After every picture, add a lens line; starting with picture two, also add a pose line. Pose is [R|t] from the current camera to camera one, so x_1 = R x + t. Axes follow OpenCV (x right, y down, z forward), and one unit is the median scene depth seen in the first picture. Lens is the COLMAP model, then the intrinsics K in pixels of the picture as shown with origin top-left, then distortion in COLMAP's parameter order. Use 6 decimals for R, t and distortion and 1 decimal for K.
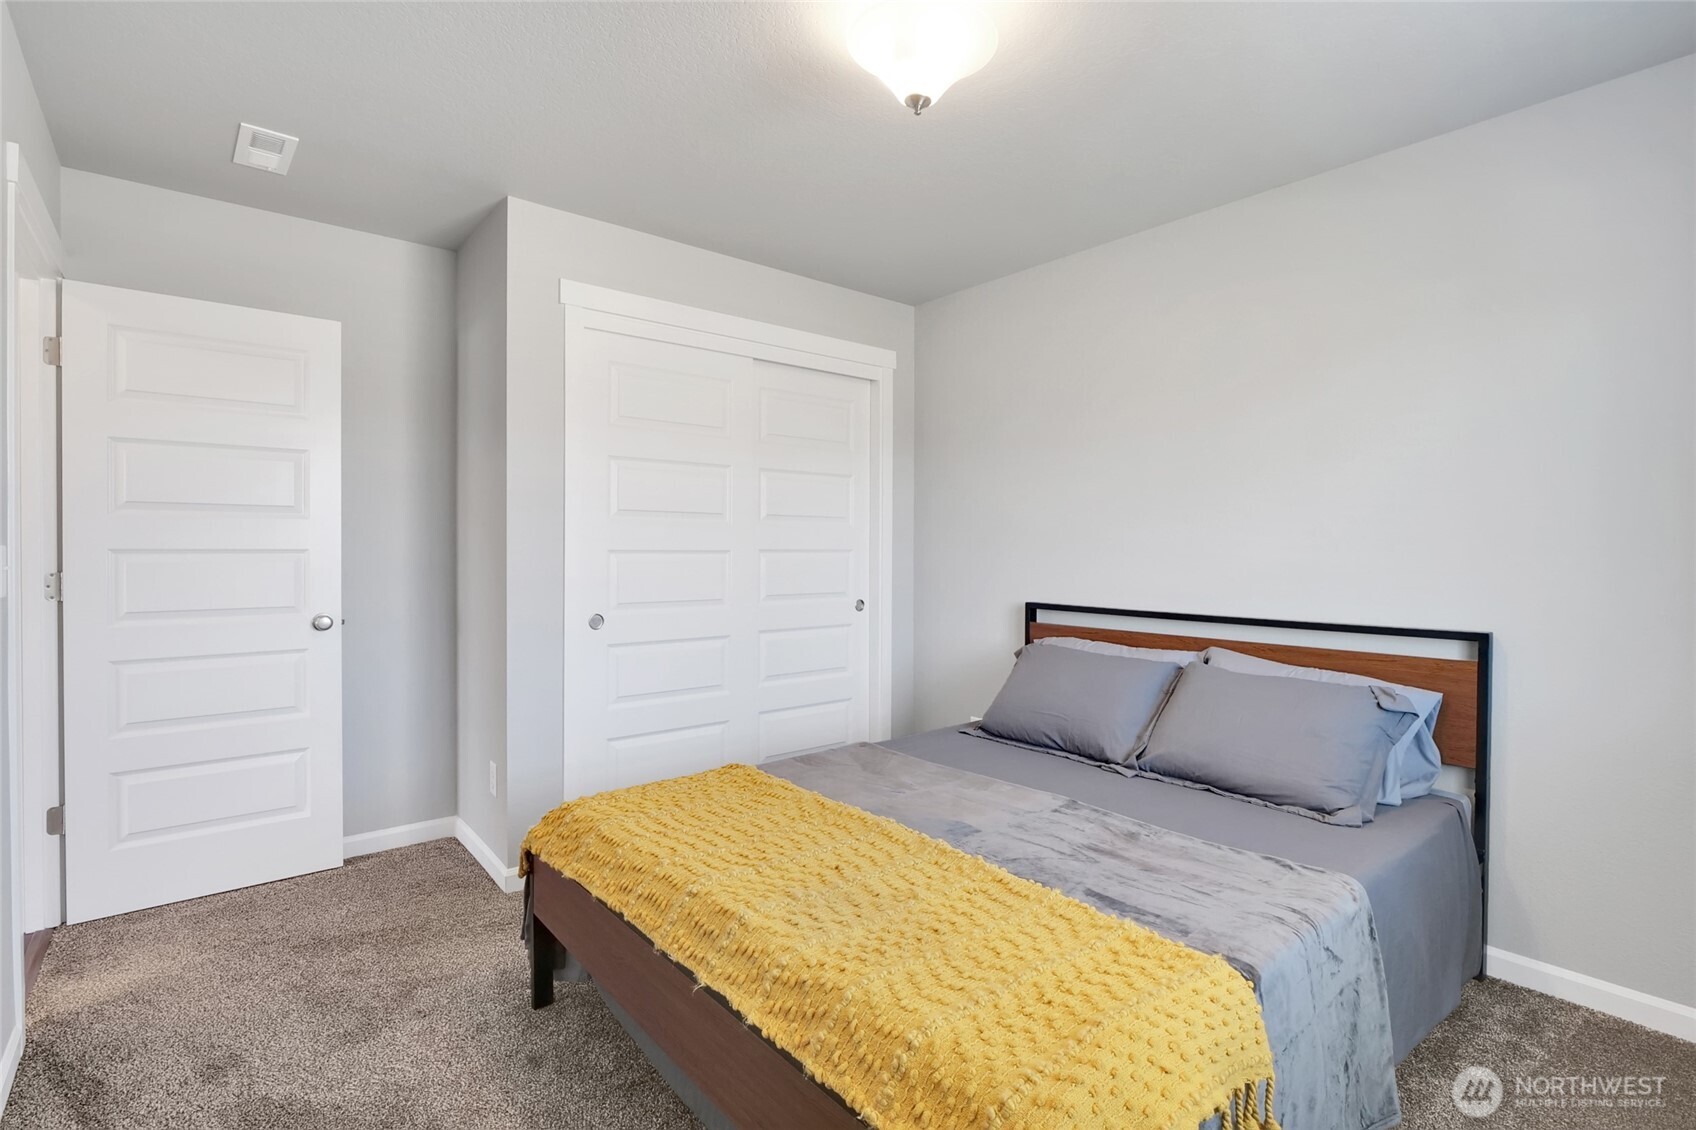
lens RADIAL K [[790.1, 0, 846.1], [0, 790.1, 565.2], [0, 0, 1]] dist [-0.019450, 0.001163]
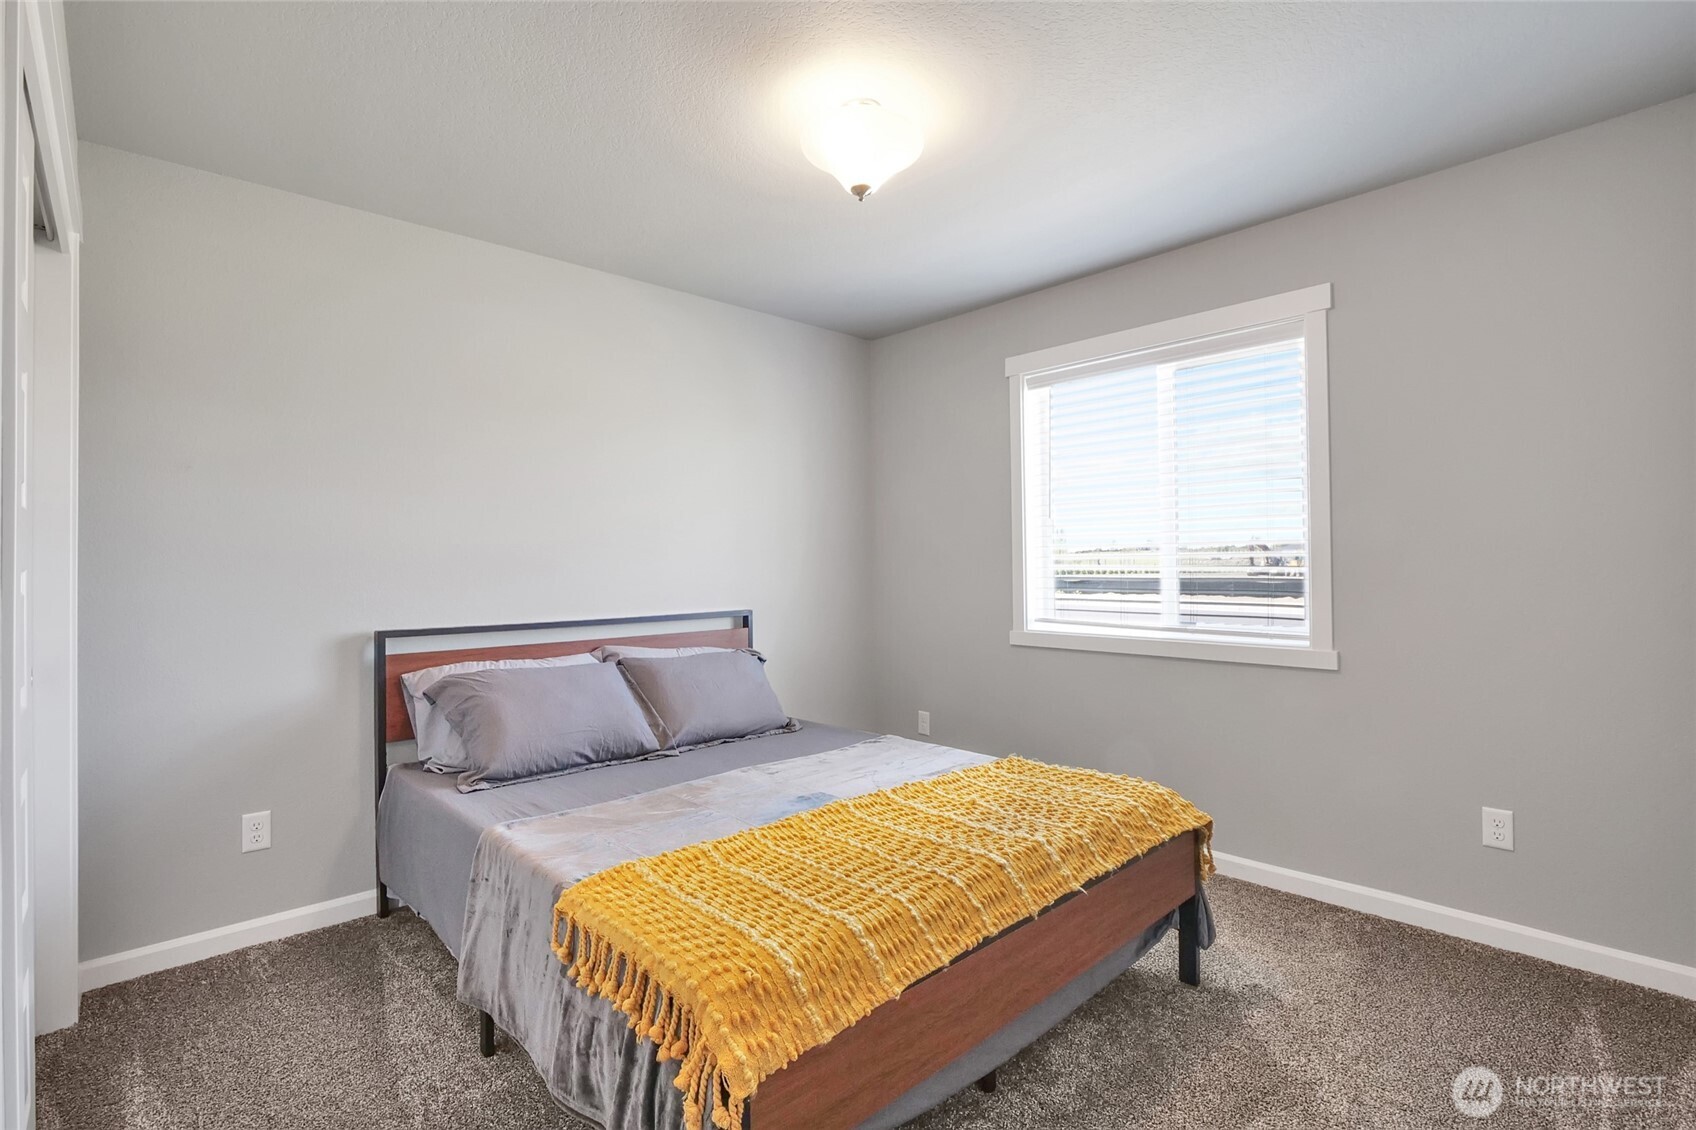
lens RADIAL K [[790.1, 0, 844.1], [0, 790.1, 557.6], [0, 0, 1]] dist [-0.019450, 0.001163]
pose [[-0.052656, 0.007631, 0.998584, -0.860113], [0.032099, 0.999467, -0.005945, -0.009526], [-0.998097, 0.031740, -0.052873, 0.846072]]
